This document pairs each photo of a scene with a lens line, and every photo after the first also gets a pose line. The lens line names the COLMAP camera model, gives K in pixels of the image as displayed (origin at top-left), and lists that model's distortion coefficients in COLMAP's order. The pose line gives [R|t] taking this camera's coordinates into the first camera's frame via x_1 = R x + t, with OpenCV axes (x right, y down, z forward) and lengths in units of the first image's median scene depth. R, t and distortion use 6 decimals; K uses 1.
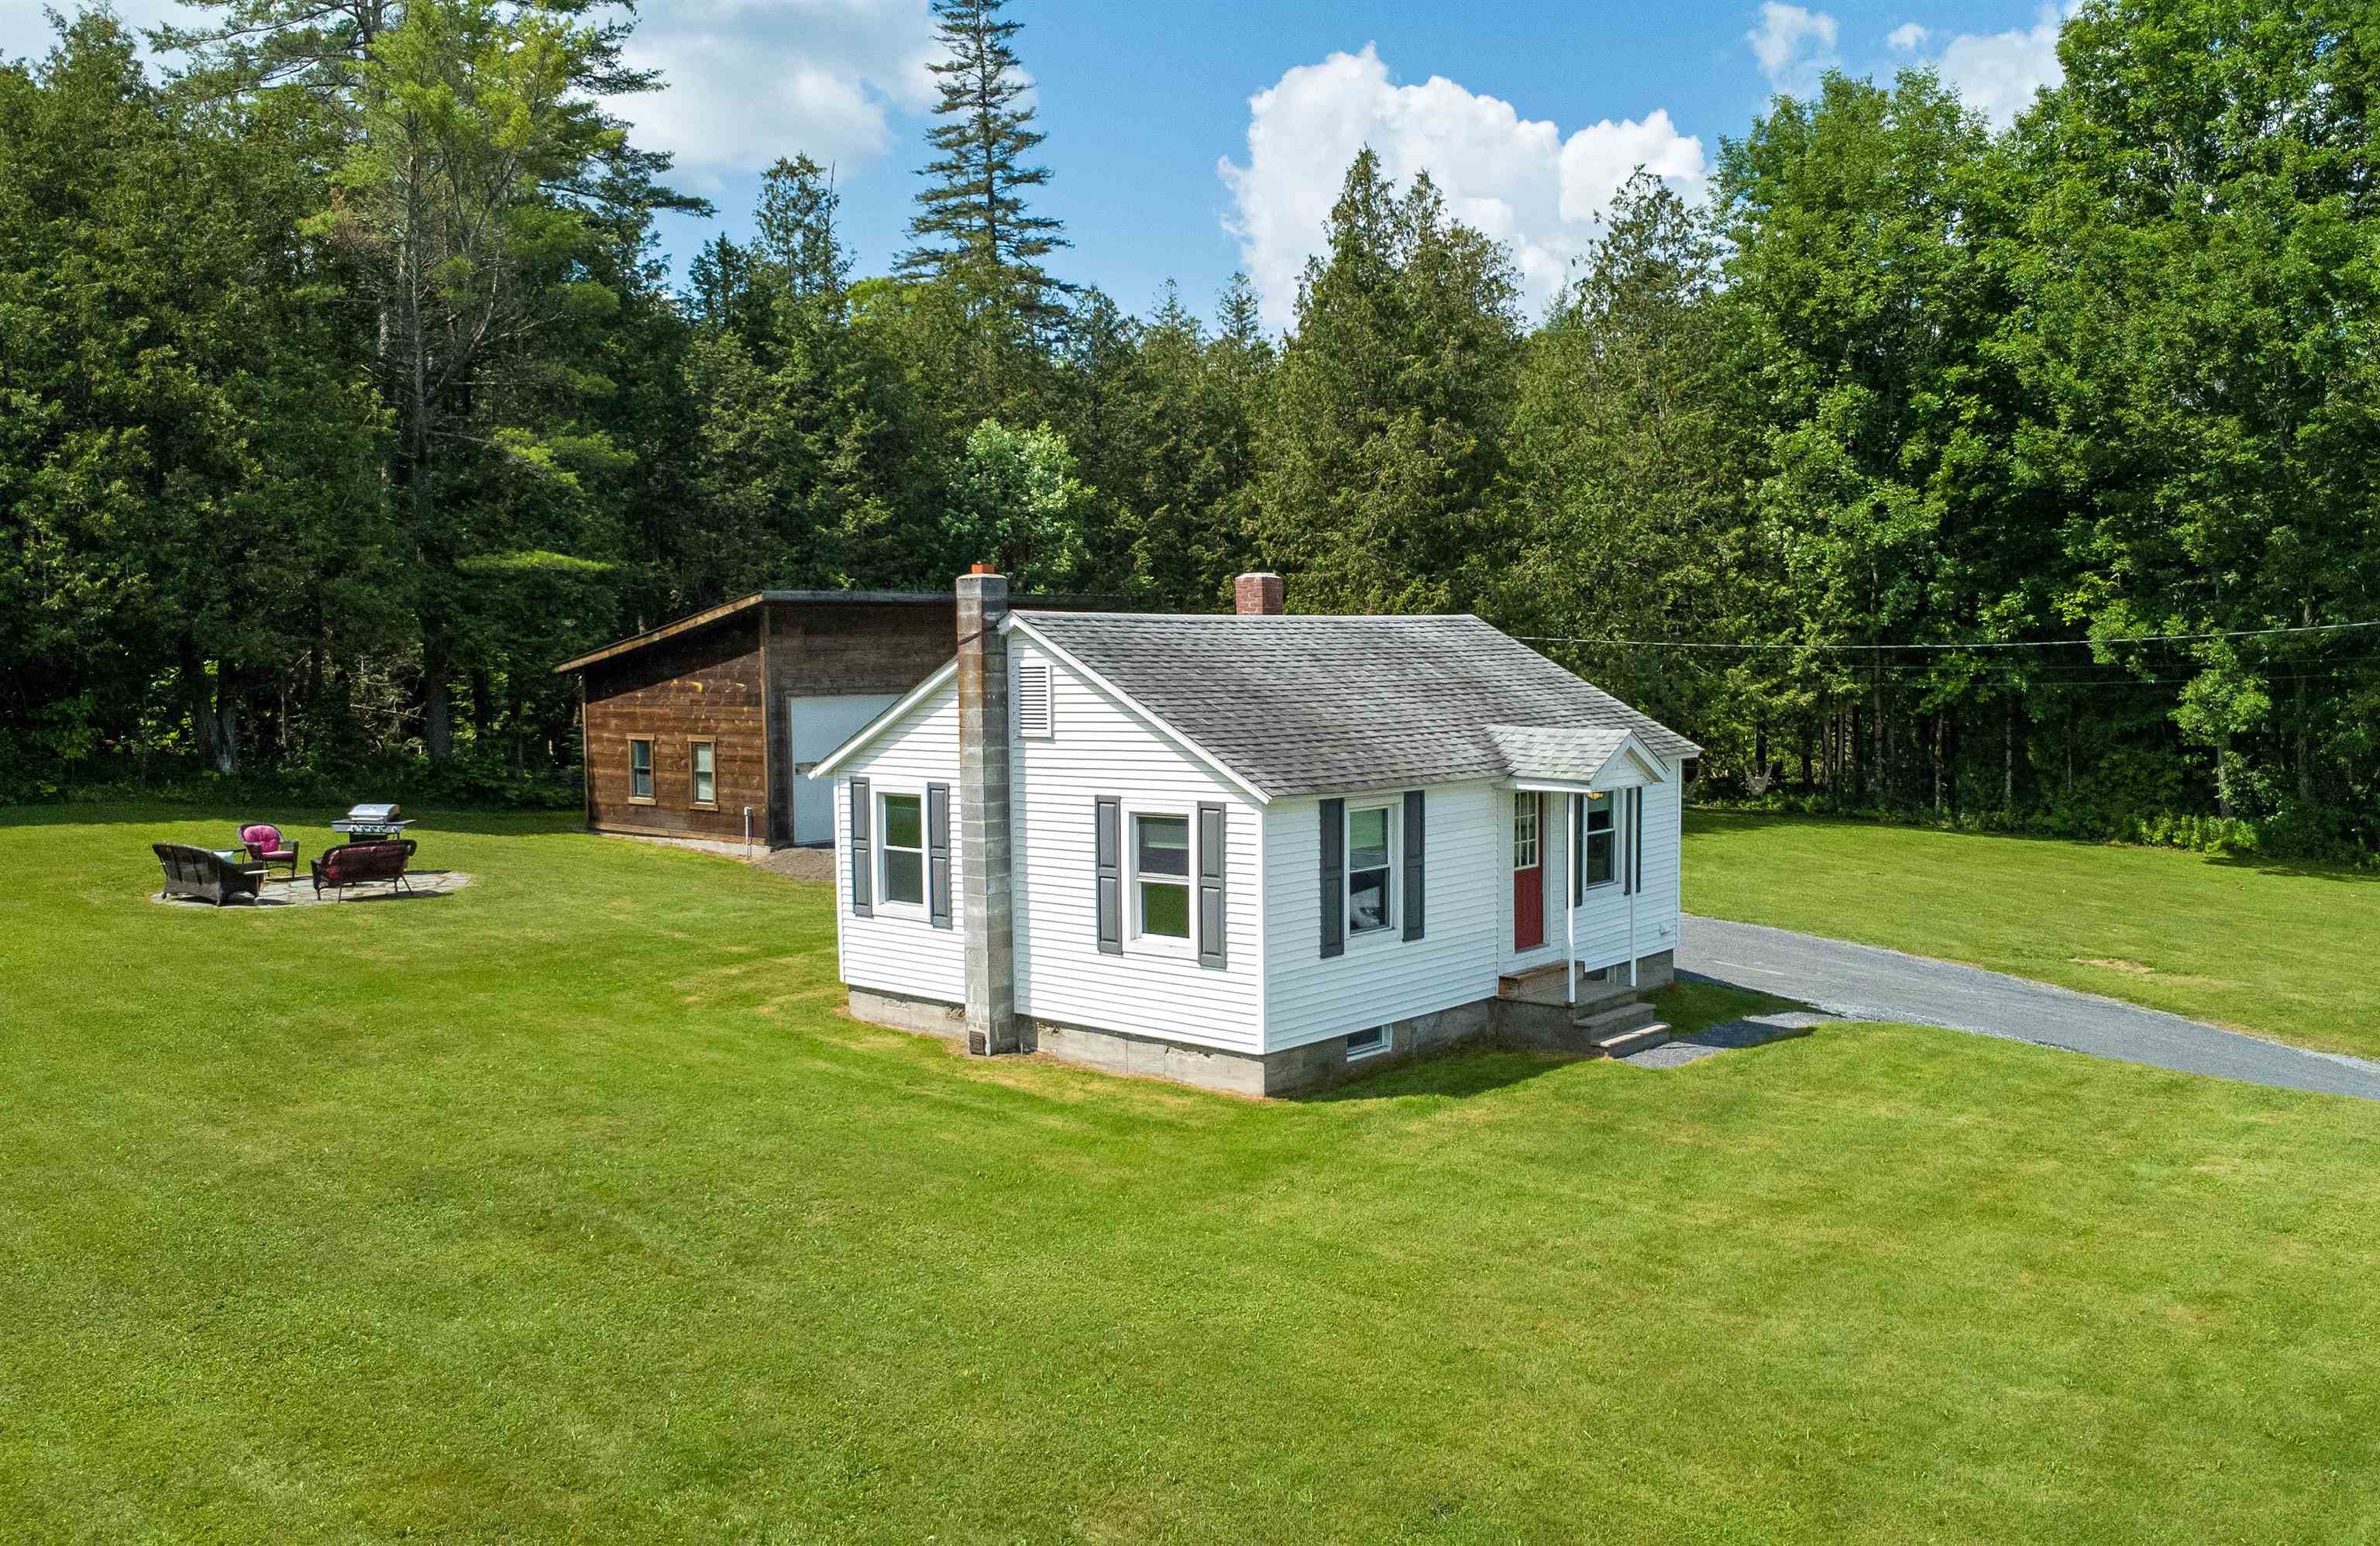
lens RADIAL K [[1872.2, 0, 1195.9], [0, 1872.2, 844.5], [0, 0, 1]] dist [-0.003786, 0.003332]
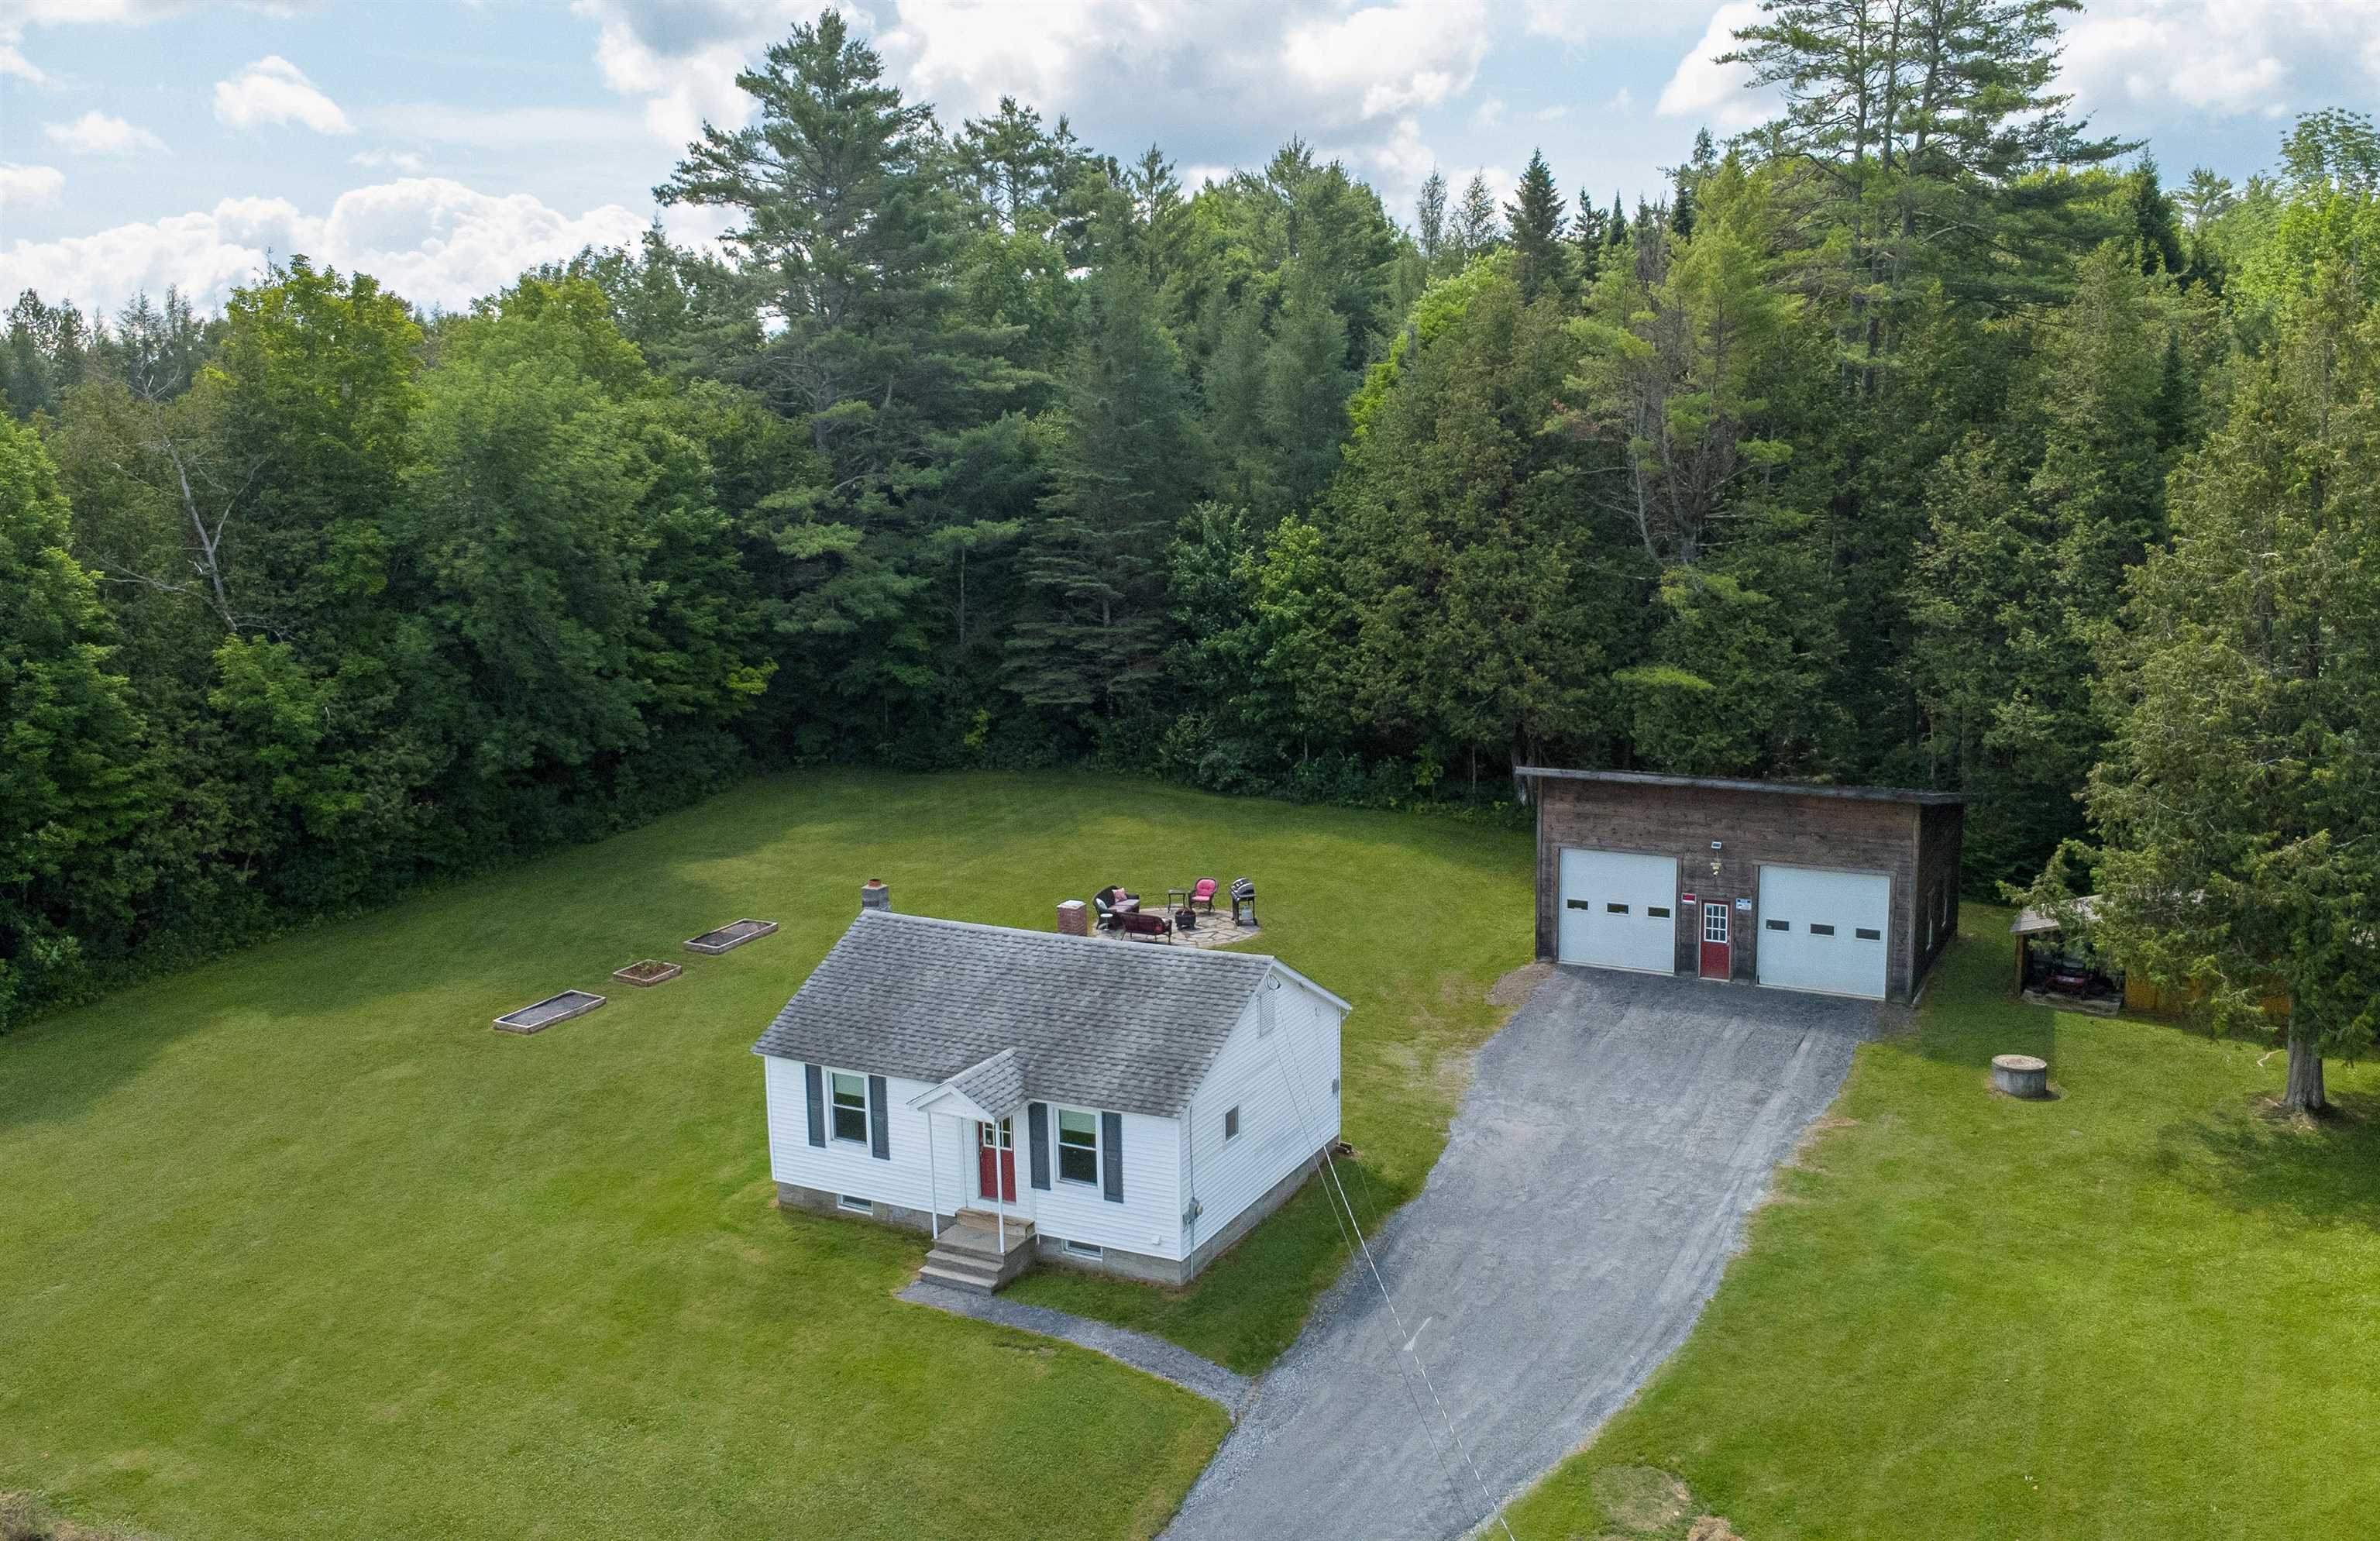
lens RADIAL K [[1915.3, 0, 1190.0], [0, 1915.3, 770.5], [0, 0, 1]] dist [0.030530, -0.004783]
pose [[0.258960, 0.169980, -0.950814, 1.398396], [-0.085809, 0.984550, 0.152640, -0.457858], [0.962069, 0.042060, 0.269545, 0.625351]]
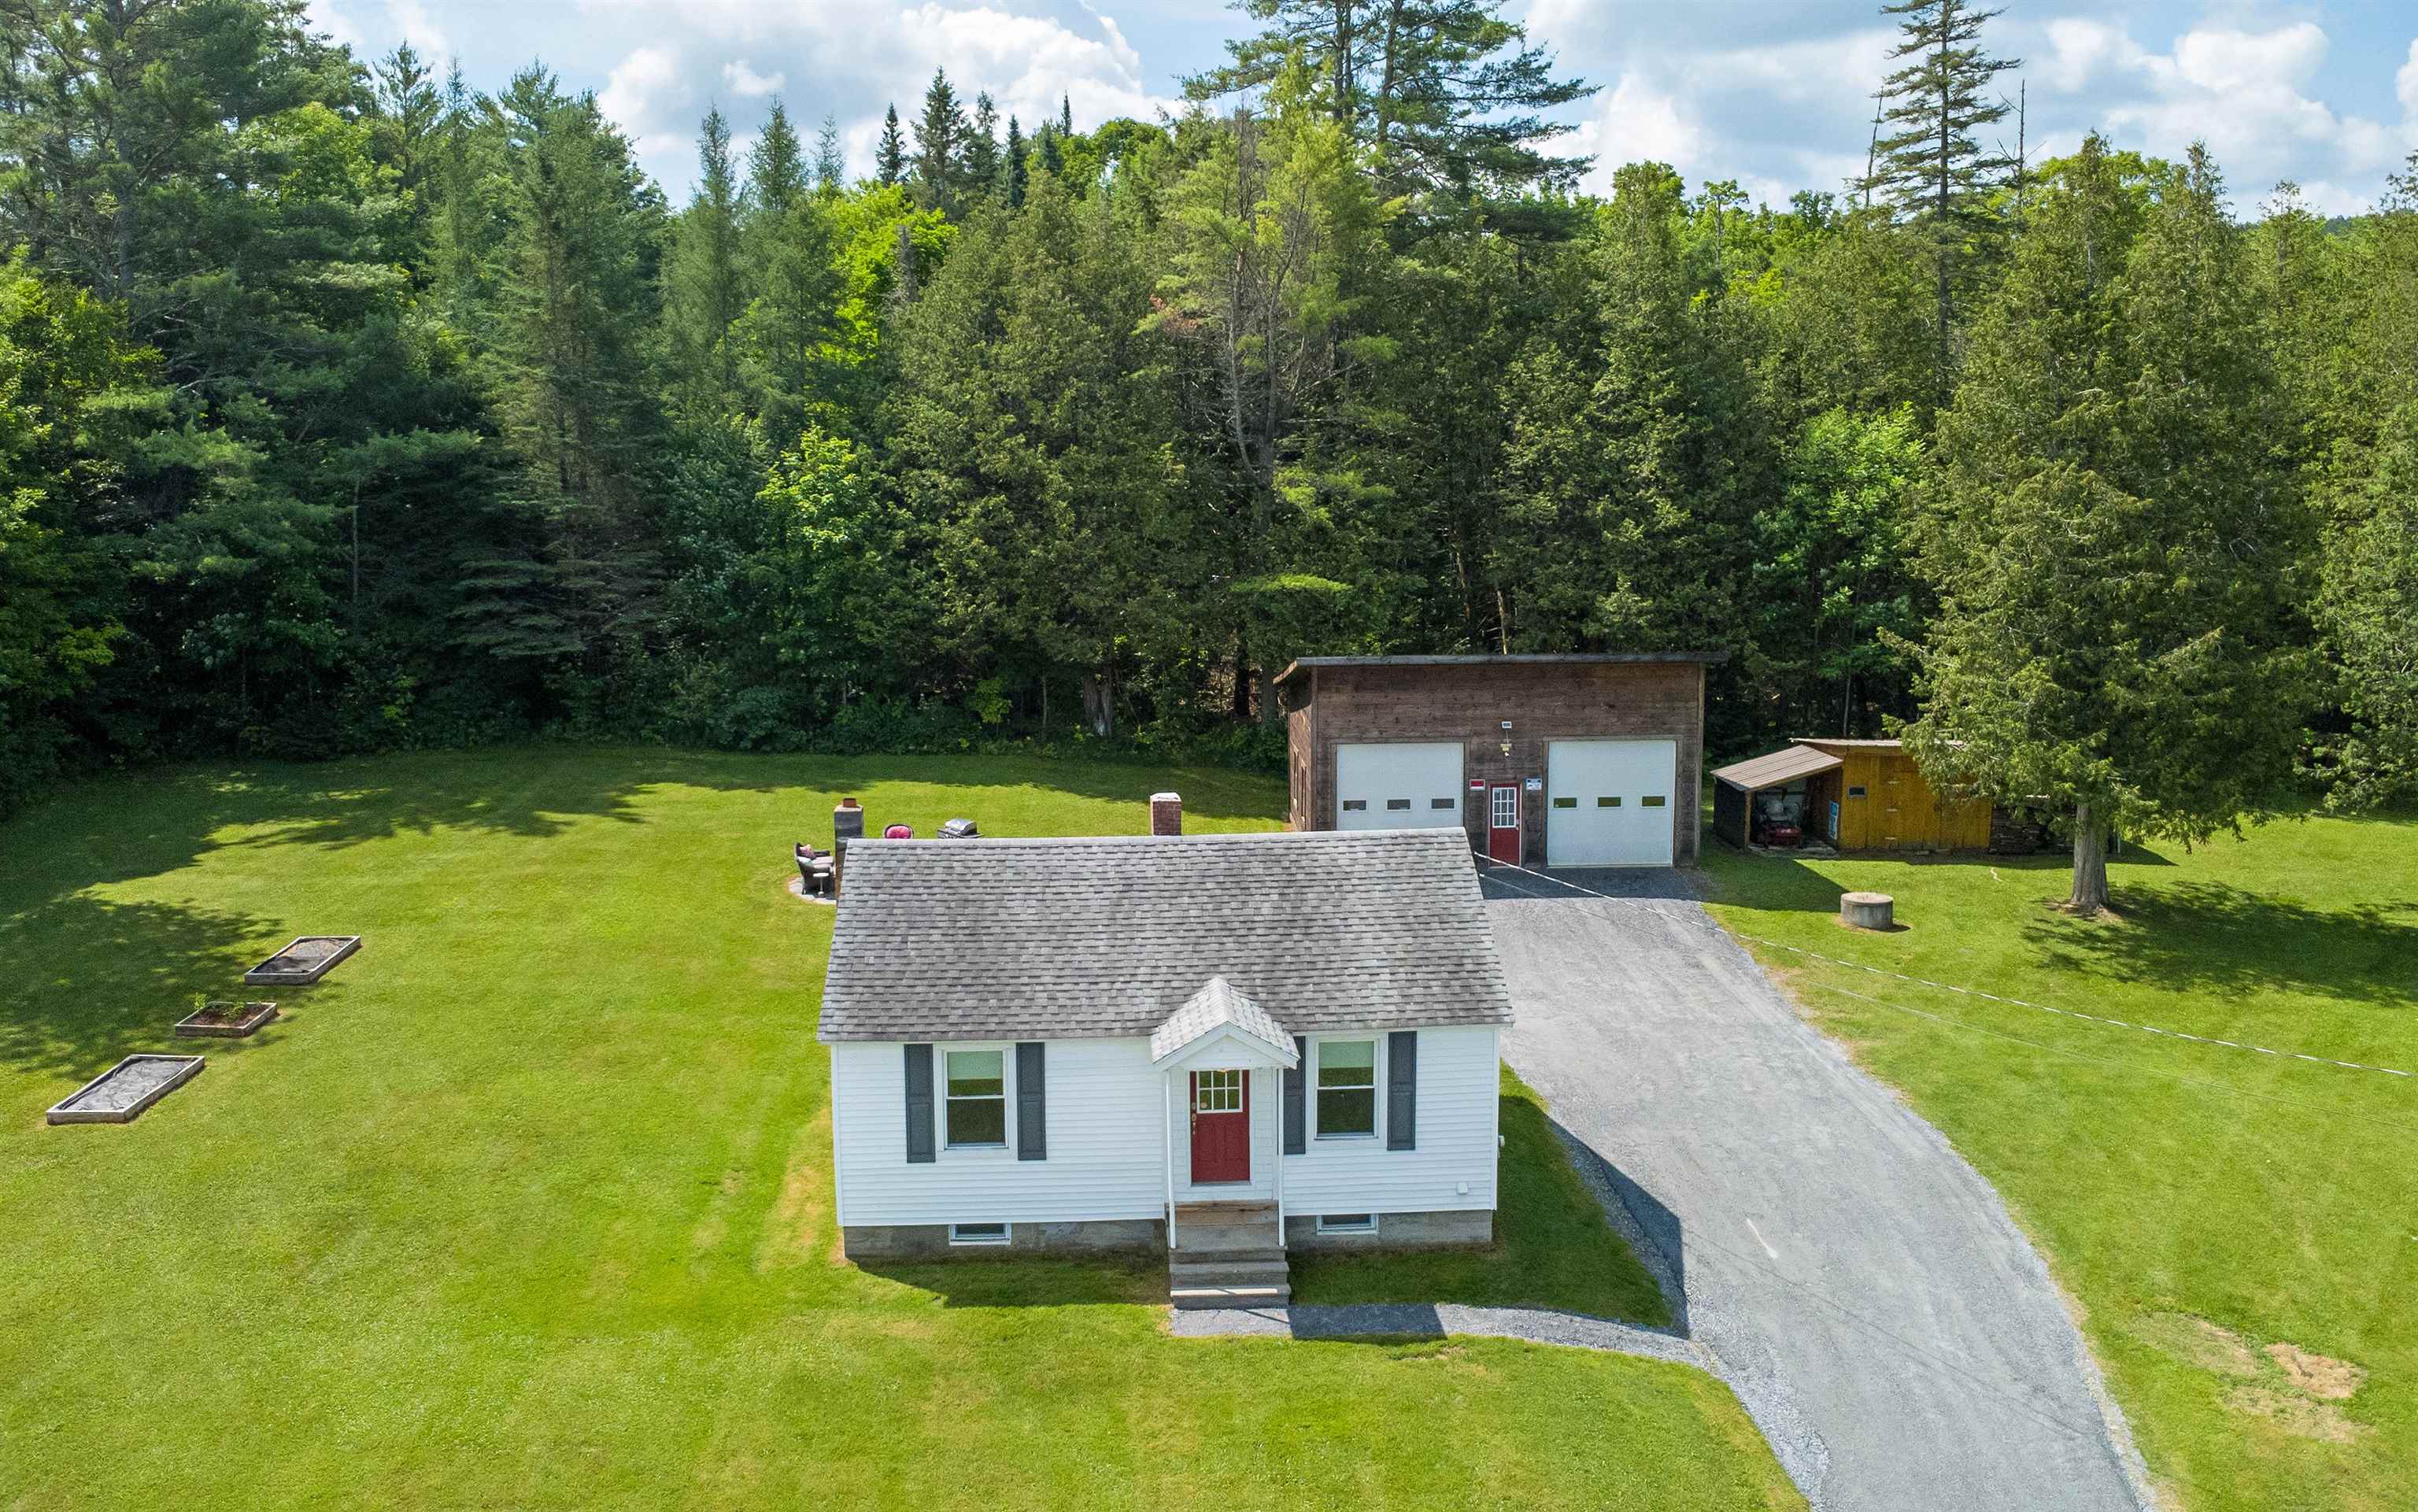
lens RADIAL K [[1885.4, 0, 1157.0], [0, 1885.4, 722.0], [0, 0, 1]] dist [0.016089, -0.012599]
pose [[0.695976, 0.101567, -0.710845, 0.795128], [-0.070359, 0.994828, 0.073256, -0.255617], [0.714609, -0.000970, 0.699523, 0.168367]]
